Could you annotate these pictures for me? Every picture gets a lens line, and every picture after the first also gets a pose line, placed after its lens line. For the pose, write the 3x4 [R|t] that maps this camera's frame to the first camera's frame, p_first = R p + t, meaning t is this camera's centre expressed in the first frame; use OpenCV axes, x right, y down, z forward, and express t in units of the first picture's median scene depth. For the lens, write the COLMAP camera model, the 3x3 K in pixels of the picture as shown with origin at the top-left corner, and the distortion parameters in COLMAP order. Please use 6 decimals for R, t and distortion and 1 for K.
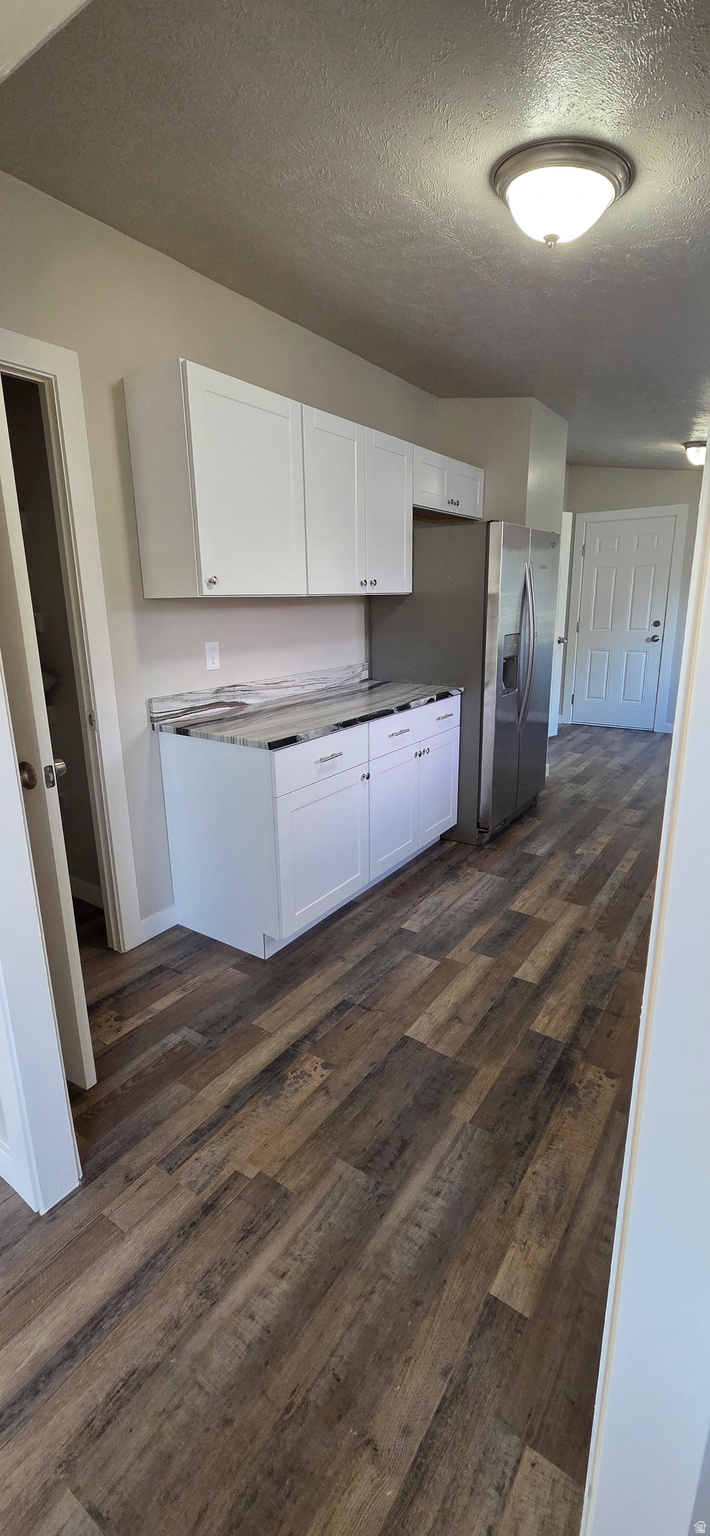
lens RADIAL K [[632.4, 0, 364.8], [0, 632.4, 763.0], [0, 0, 1]] dist [-0.000081, -0.001268]
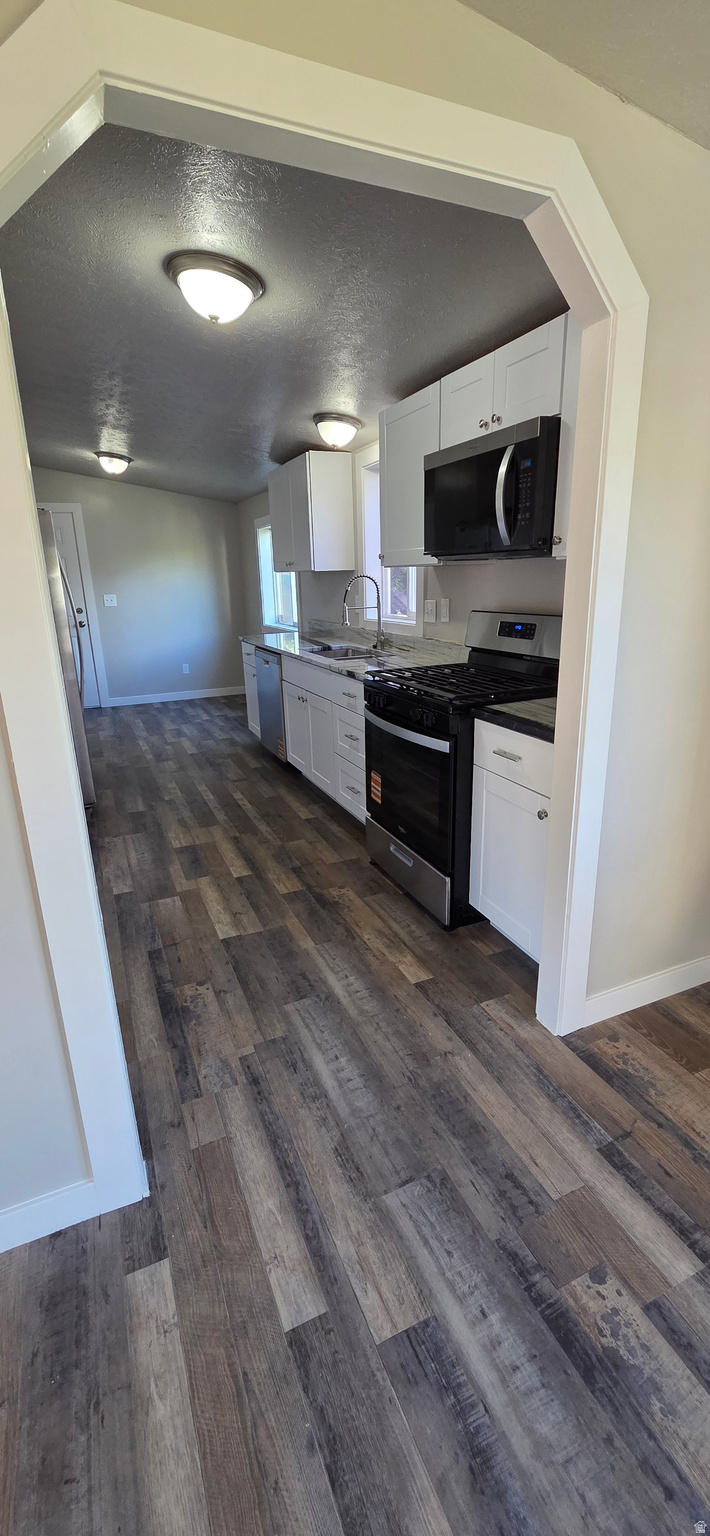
lens RADIAL K [[632.4, 0, 342.6], [0, 632.4, 773.1], [0, 0, 1]] dist [-0.000081, -0.001268]
pose [[0.528812, -0.252643, 0.810265, -0.852845], [0.234372, 0.961017, 0.146687, -0.006540], [-0.815737, 0.112333, 0.567410, 0.085657]]
